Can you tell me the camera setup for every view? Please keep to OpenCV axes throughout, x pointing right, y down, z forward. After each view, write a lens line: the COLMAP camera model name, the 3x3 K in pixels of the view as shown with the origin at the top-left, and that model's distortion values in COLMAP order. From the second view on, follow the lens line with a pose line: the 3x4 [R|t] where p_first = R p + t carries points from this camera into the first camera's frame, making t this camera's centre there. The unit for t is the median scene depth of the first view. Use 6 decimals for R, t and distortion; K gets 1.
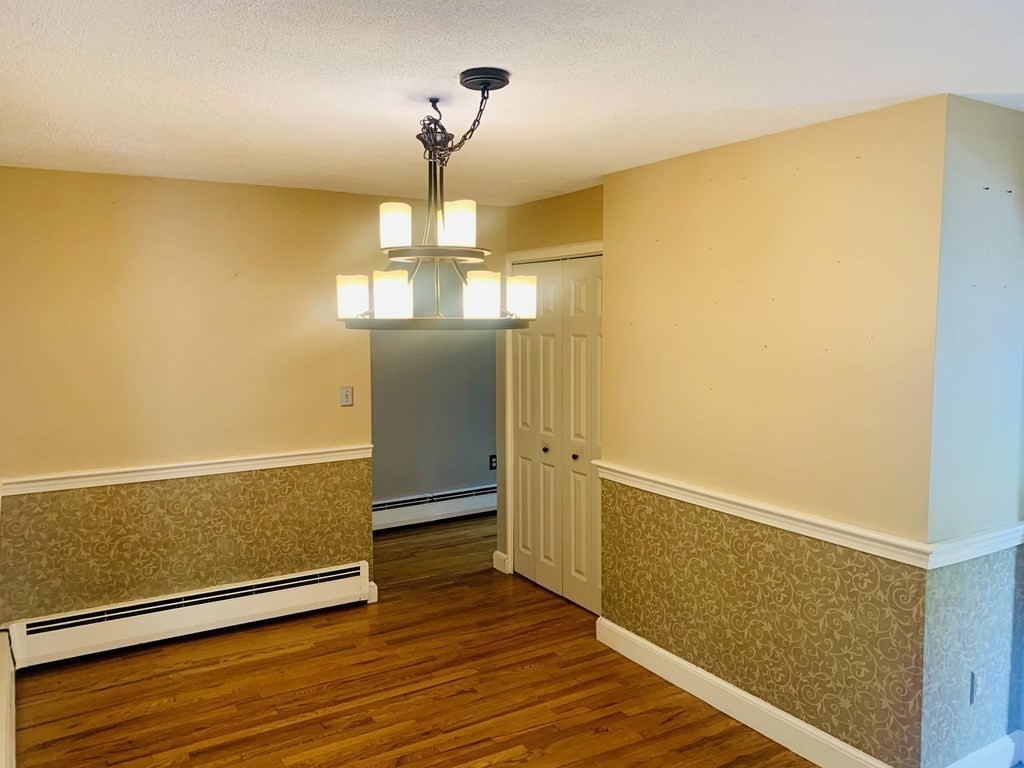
lens RADIAL K [[789.7, 0, 520.5], [0, 789.7, 382.3], [0, 0, 1]] dist [0.034019, -0.028719]
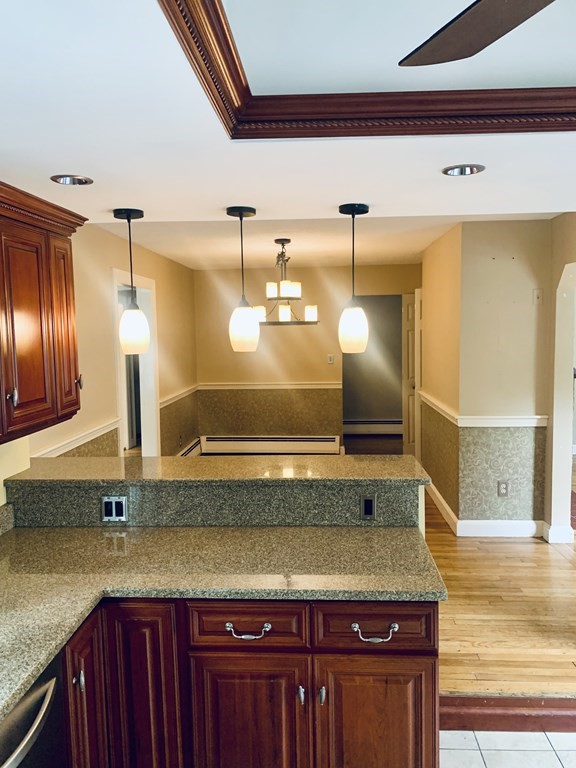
lens RADIAL K [[592.3, 0, 290.6], [0, 592.3, 381.0], [0, 0, 1]] dist [0.034019, -0.028719]
pose [[0.813953, 0.040362, -0.579528, 0.741980], [-0.035617, 0.999174, 0.019564, 0.057939], [0.579839, 0.004716, 0.814718, -0.463576]]
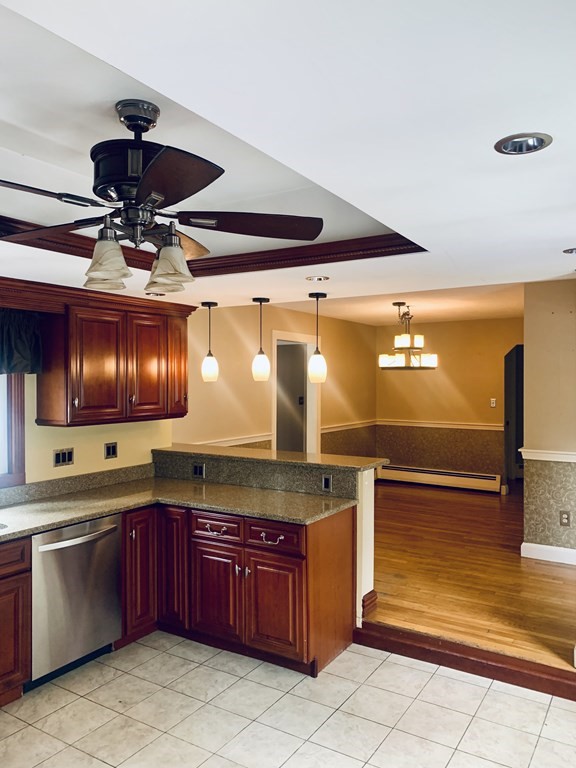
lens RADIAL K [[592.3, 0, 284.4], [0, 592.3, 384.6], [0, 0, 1]] dist [0.034019, -0.028719]
pose [[0.421840, 0.006560, -0.906647, 1.315449], [-0.080475, 0.996298, -0.030235, 0.077054], [0.903092, 0.085716, 0.420806, -0.379094]]
